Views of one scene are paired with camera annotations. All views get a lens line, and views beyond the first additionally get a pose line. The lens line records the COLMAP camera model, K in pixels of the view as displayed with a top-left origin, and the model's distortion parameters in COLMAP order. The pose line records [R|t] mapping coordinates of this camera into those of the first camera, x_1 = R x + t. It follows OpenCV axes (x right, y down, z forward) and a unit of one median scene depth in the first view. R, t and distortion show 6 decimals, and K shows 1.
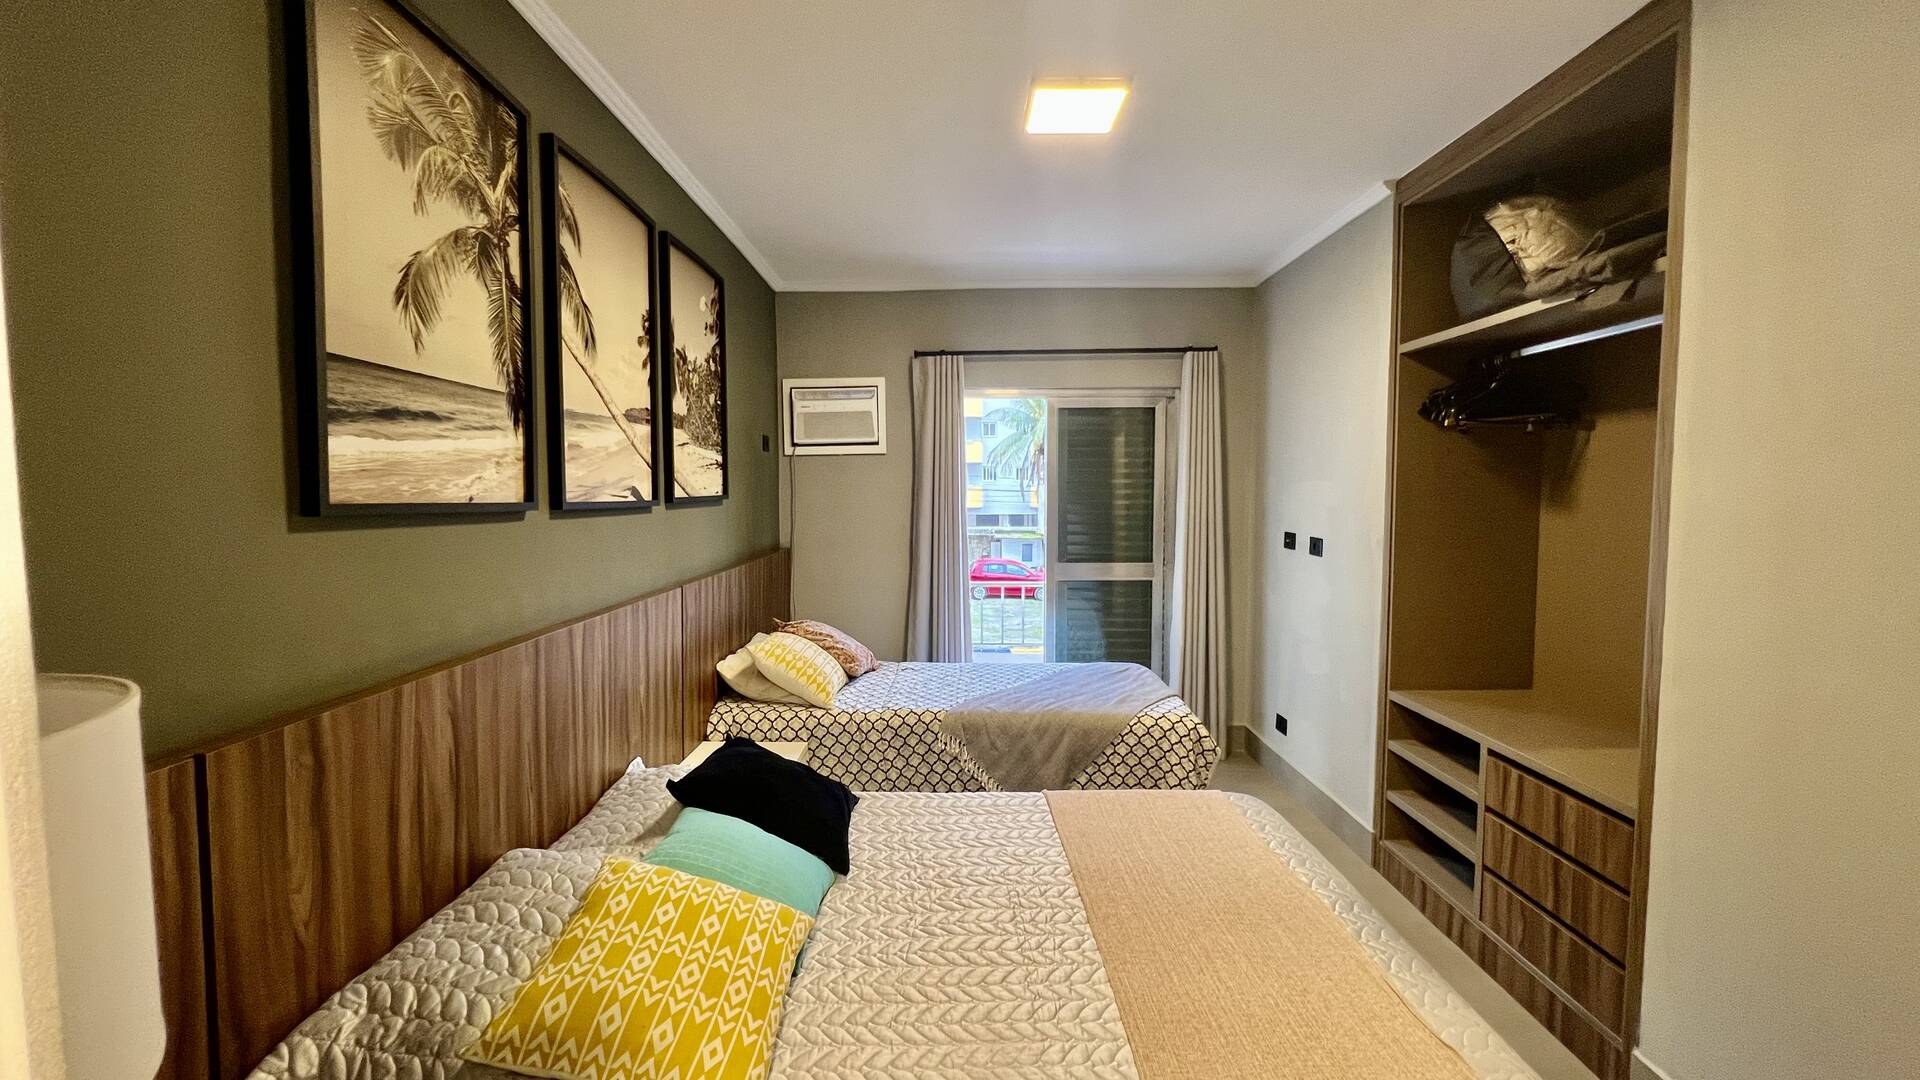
lens RADIAL K [[772.3, 0, 948.6], [0, 772.3, 532.3], [0, 0, 1]] dist [-0.002075, 0.000839]
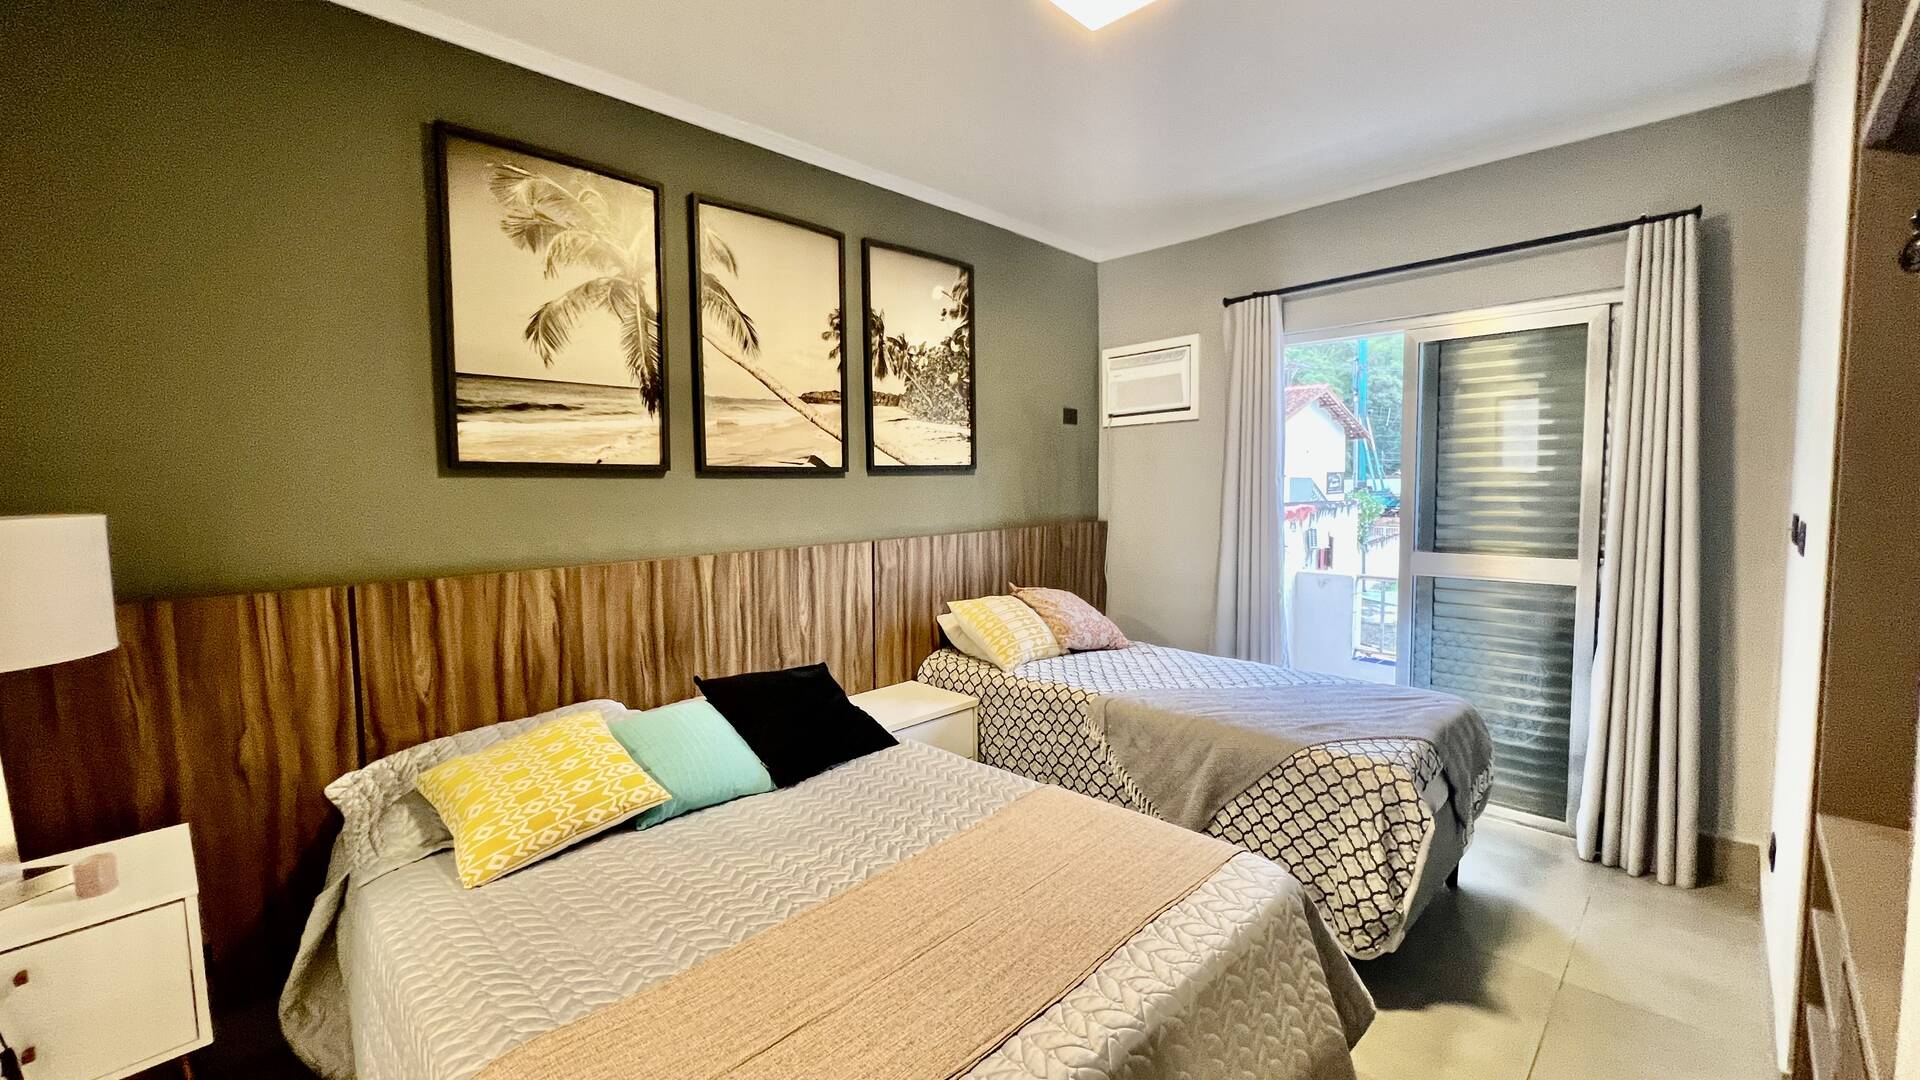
lens RADIAL K [[772.3, 0, 945.2], [0, 772.3, 533.0], [0, 0, 1]] dist [-0.002075, 0.000839]
pose [[0.714187, 0.040889, -0.698760, 0.674930], [-0.028169, 0.999163, 0.029676, 0.024225], [0.699388, -0.001511, 0.714740, 0.294808]]
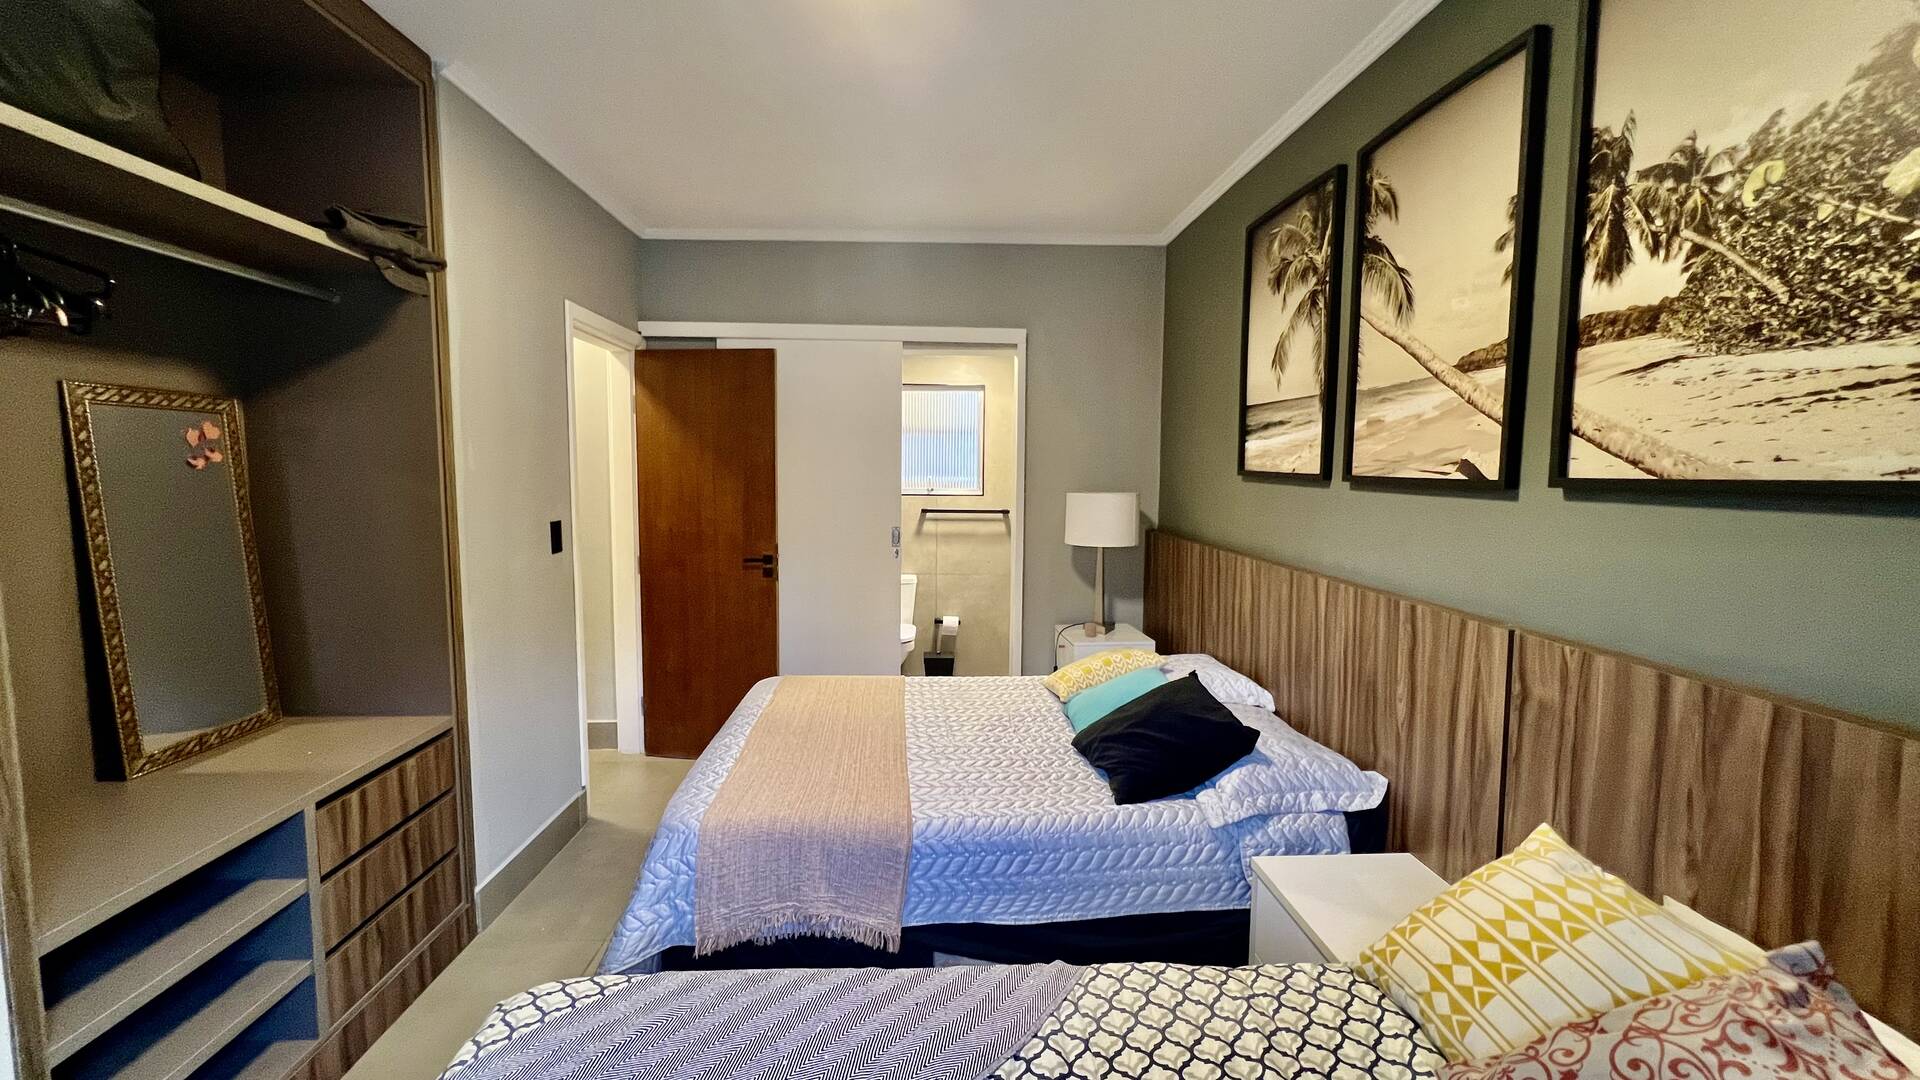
lens RADIAL K [[772.3, 0, 954.8], [0, 772.3, 531.1], [0, 0, 1]] dist [-0.002075, 0.000839]
pose [[-0.997754, 0.001487, -0.066975, 0.138246], [-0.007915, 0.990134, 0.139899, -0.100345], [0.066523, 0.140115, -0.987898, 1.884087]]
